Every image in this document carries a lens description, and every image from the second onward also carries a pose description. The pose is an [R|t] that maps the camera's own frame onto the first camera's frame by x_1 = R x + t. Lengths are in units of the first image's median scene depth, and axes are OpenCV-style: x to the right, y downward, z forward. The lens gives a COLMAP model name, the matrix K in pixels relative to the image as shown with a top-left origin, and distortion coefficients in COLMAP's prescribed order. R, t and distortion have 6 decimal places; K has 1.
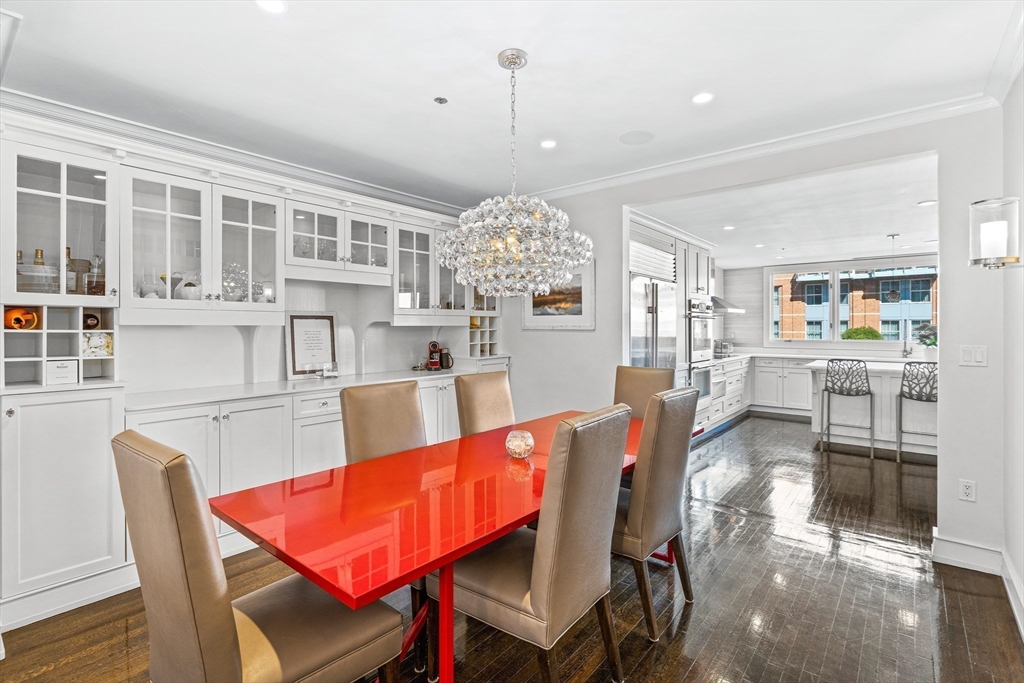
lens RADIAL K [[475.3, 0, 515.5], [0, 475.3, 330.6], [0, 0, 1]] dist [0.001303, -0.000408]
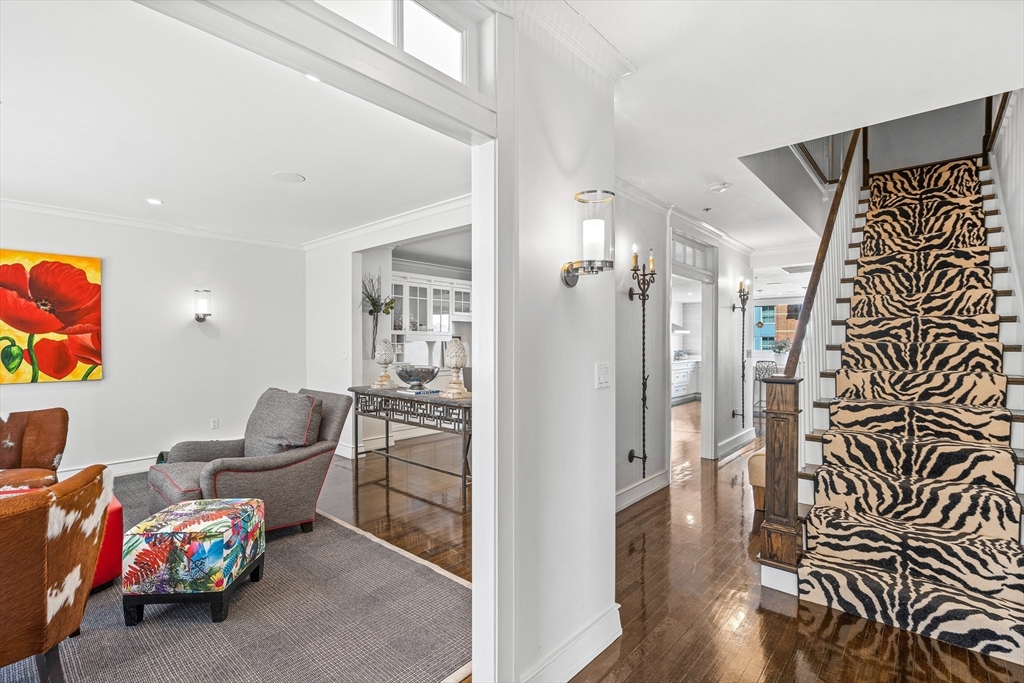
lens RADIAL K [[475.3, 0, 511.2], [0, 475.3, 338.8], [0, 0, 1]] dist [0.001303, -0.000408]
pose [[0.999428, -0.003090, -0.033666, -0.105617], [0.002486, 0.999836, -0.017953, 0.019324], [0.033715, 0.017859, 0.999272, -1.242740]]
